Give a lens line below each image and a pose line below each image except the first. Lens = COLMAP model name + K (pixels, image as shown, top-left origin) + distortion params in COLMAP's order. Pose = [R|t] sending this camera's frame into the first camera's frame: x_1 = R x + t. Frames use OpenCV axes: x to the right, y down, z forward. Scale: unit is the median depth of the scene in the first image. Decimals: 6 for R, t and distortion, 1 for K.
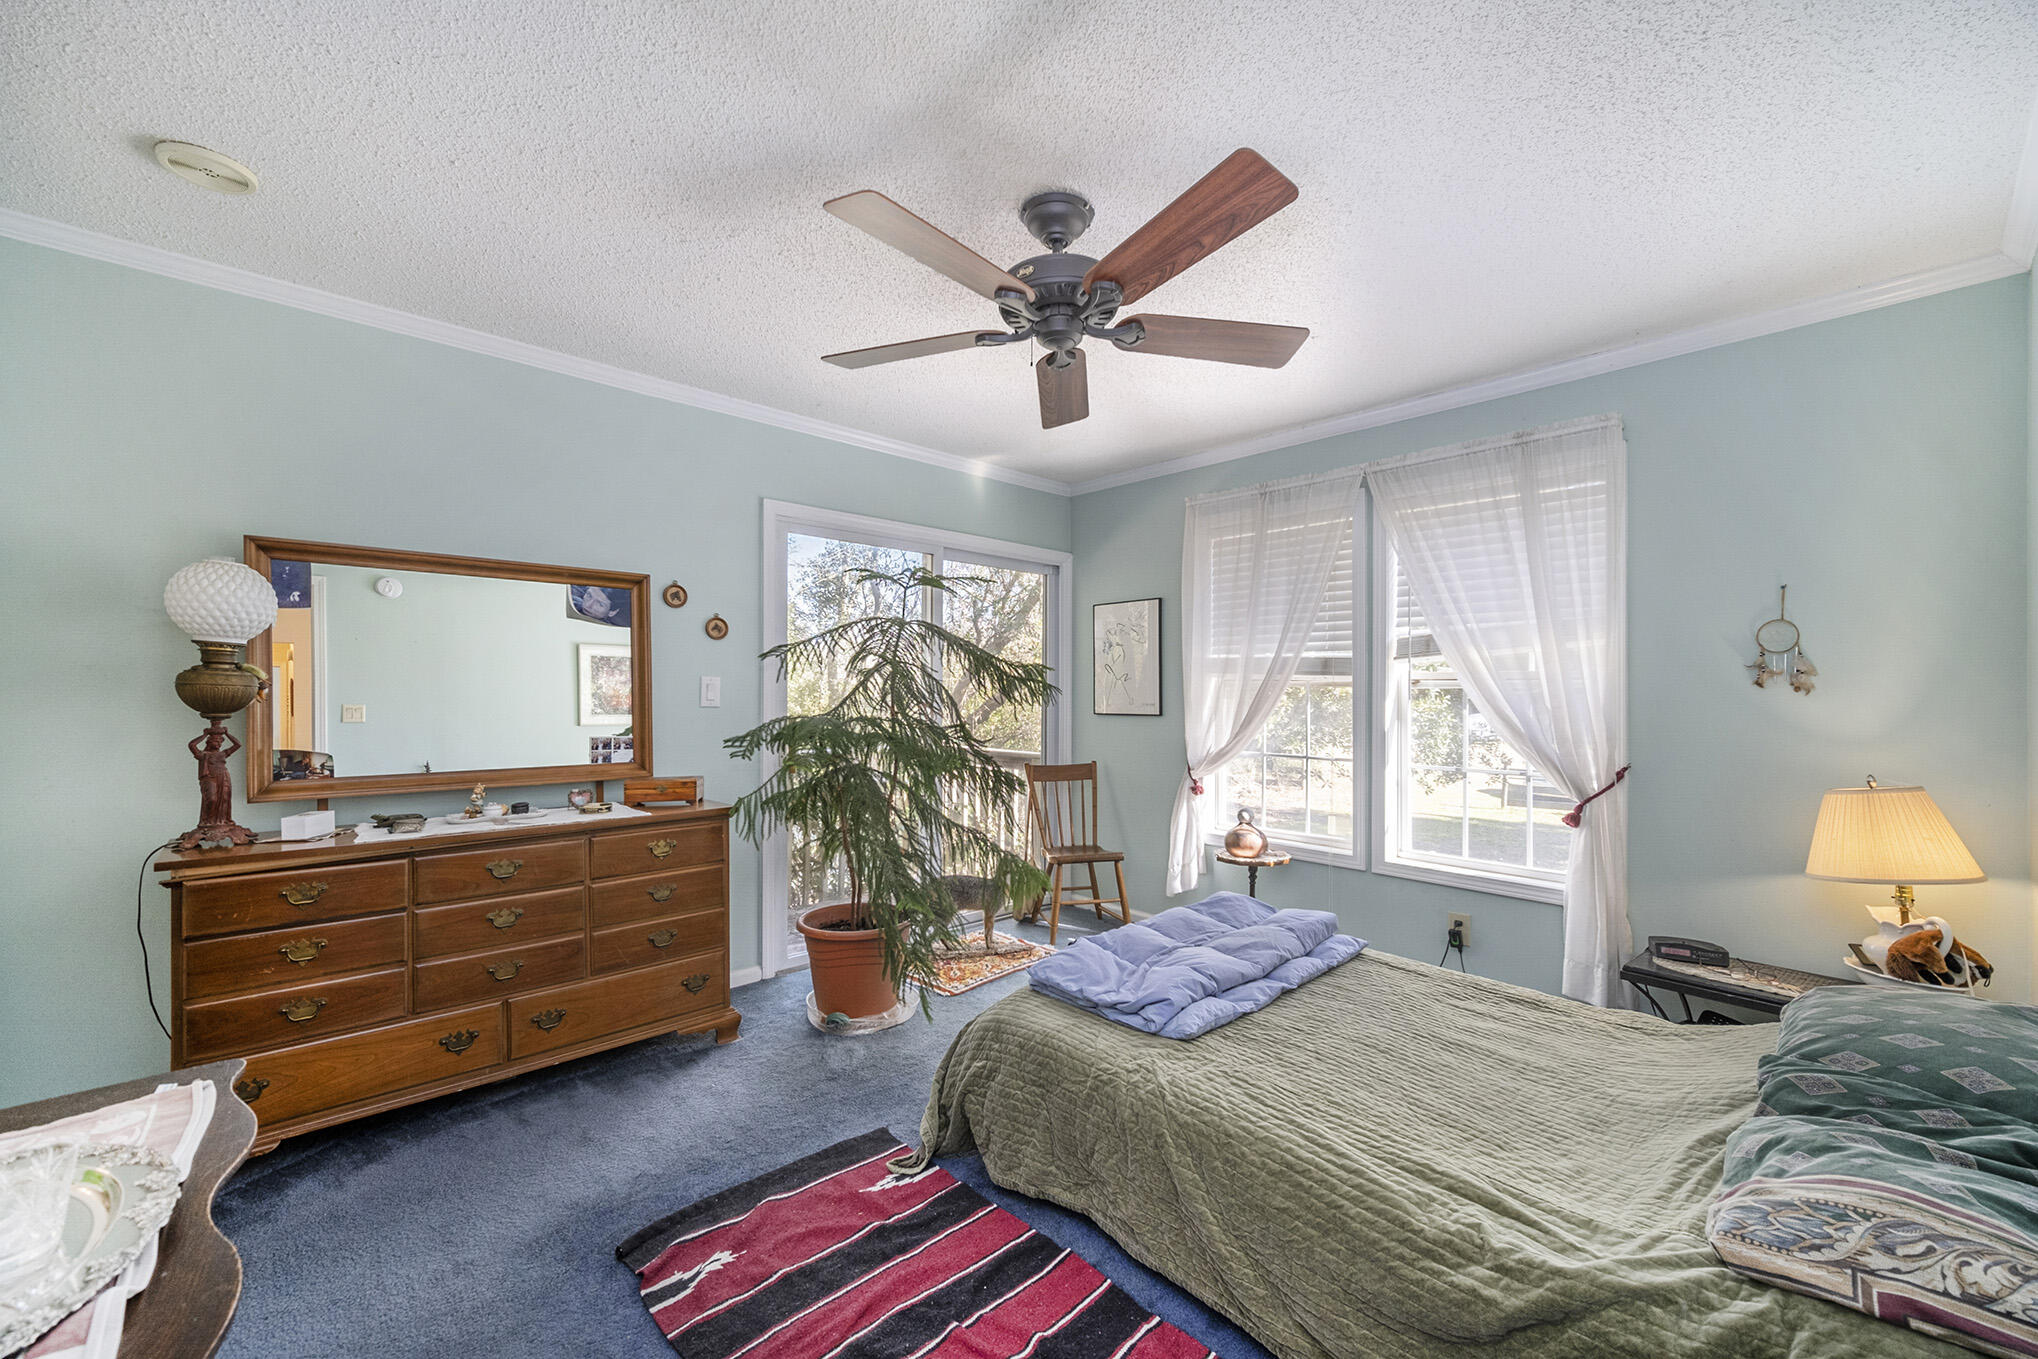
lens RADIAL K [[797.9, 0, 982.5], [0, 797.9, 685.8], [0, 0, 1]] dist [0.001023, 0.000024]
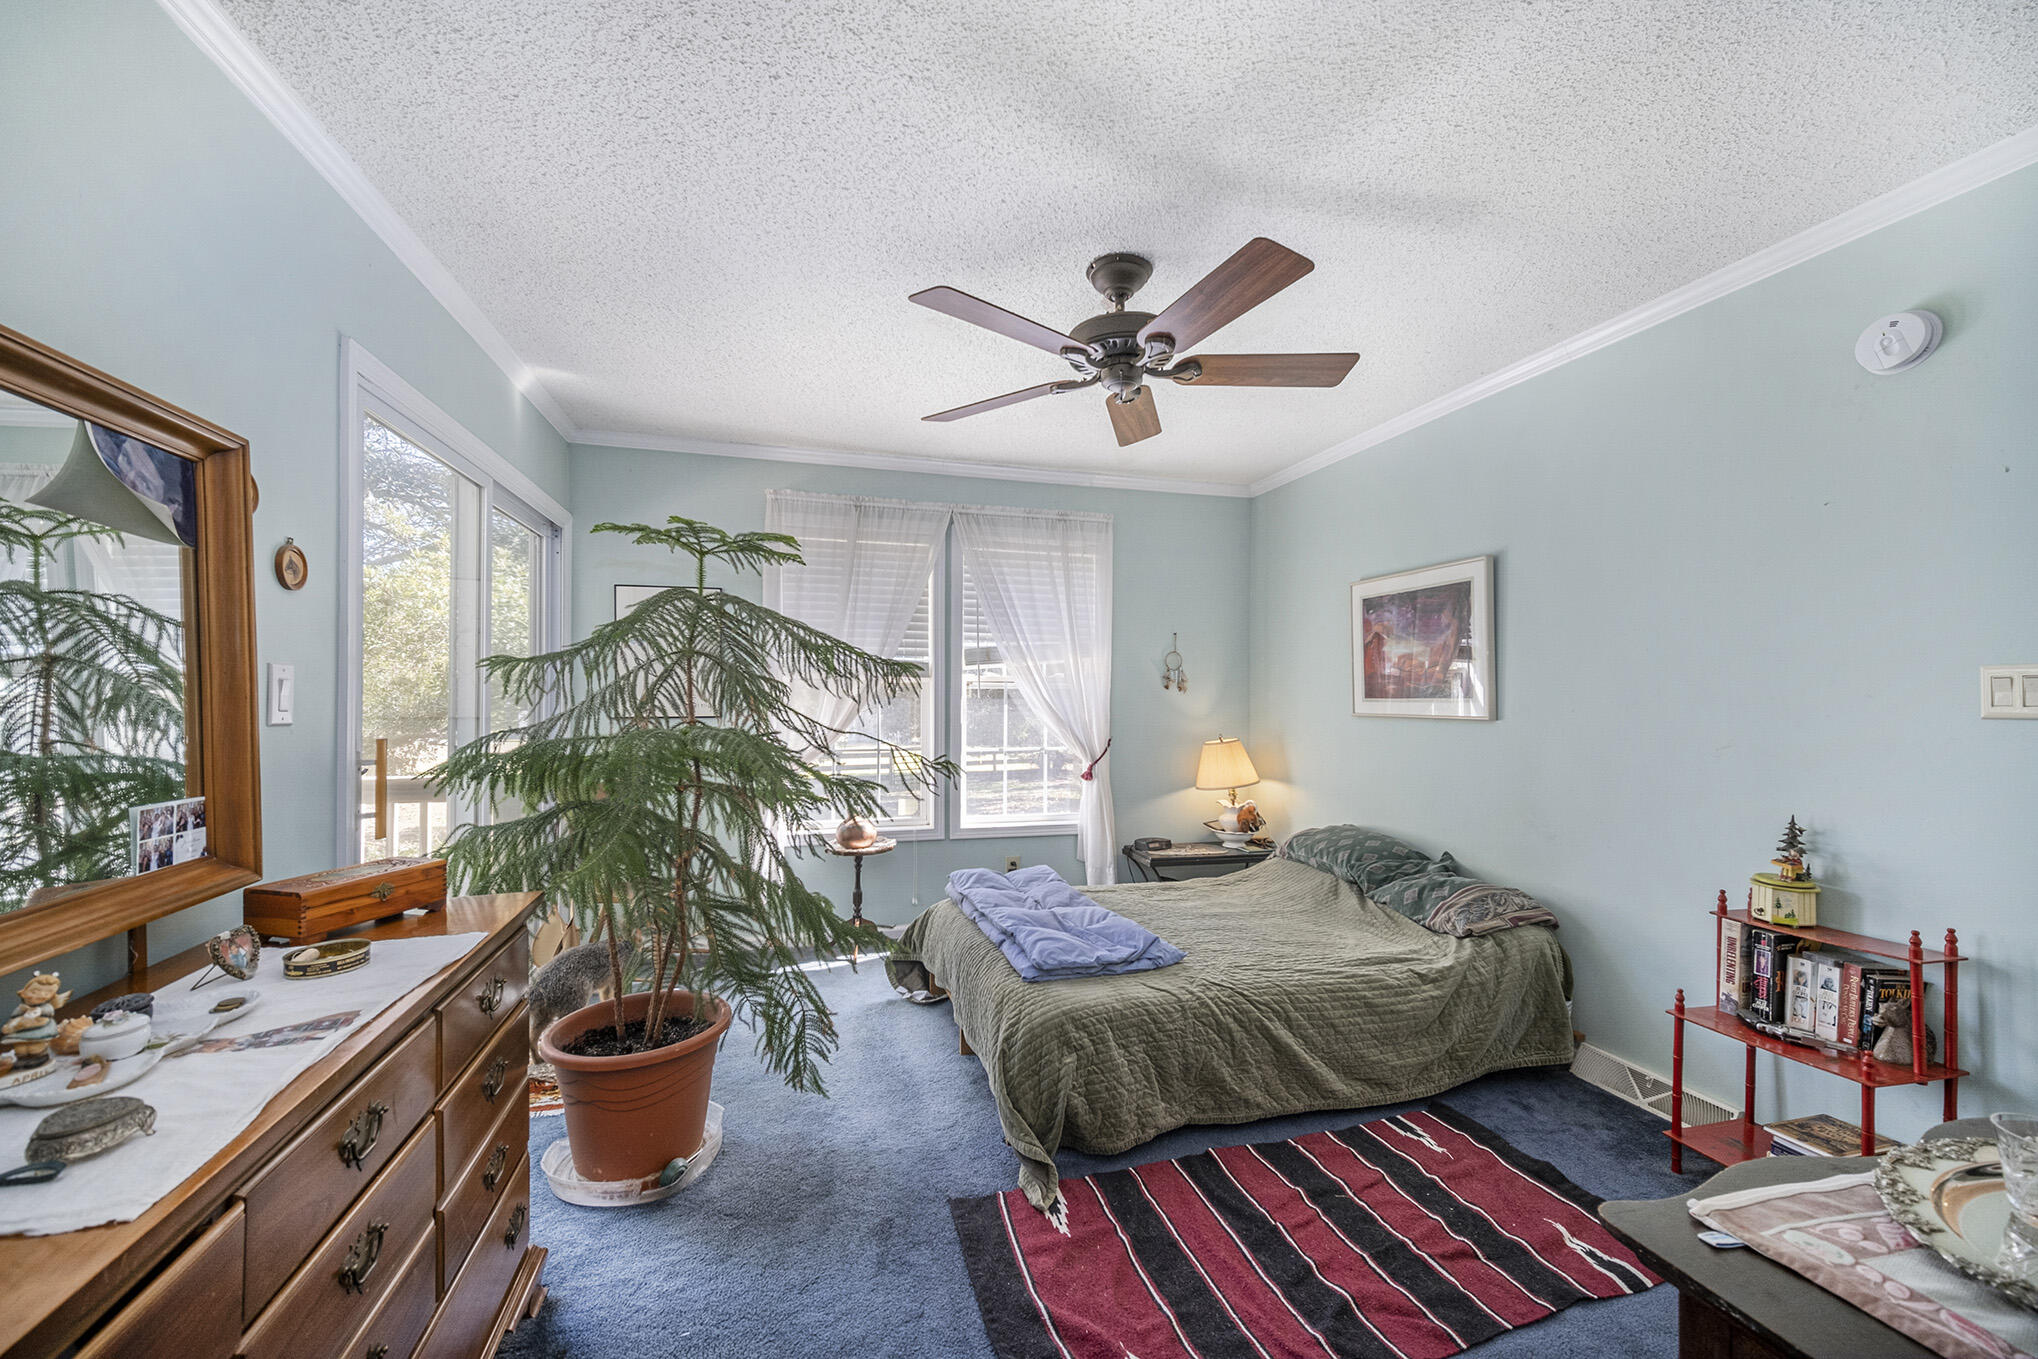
lens RADIAL K [[821.2, 0, 990.2], [0, 821.2, 674.9], [0, 0, 1]] dist [-0.000270, -0.000557]
pose [[0.448501, 0.017966, 0.893602, -0.756946], [-0.008312, 0.999839, -0.015930, 0.002610], [-0.893744, -0.000283, 0.448578, 0.475698]]
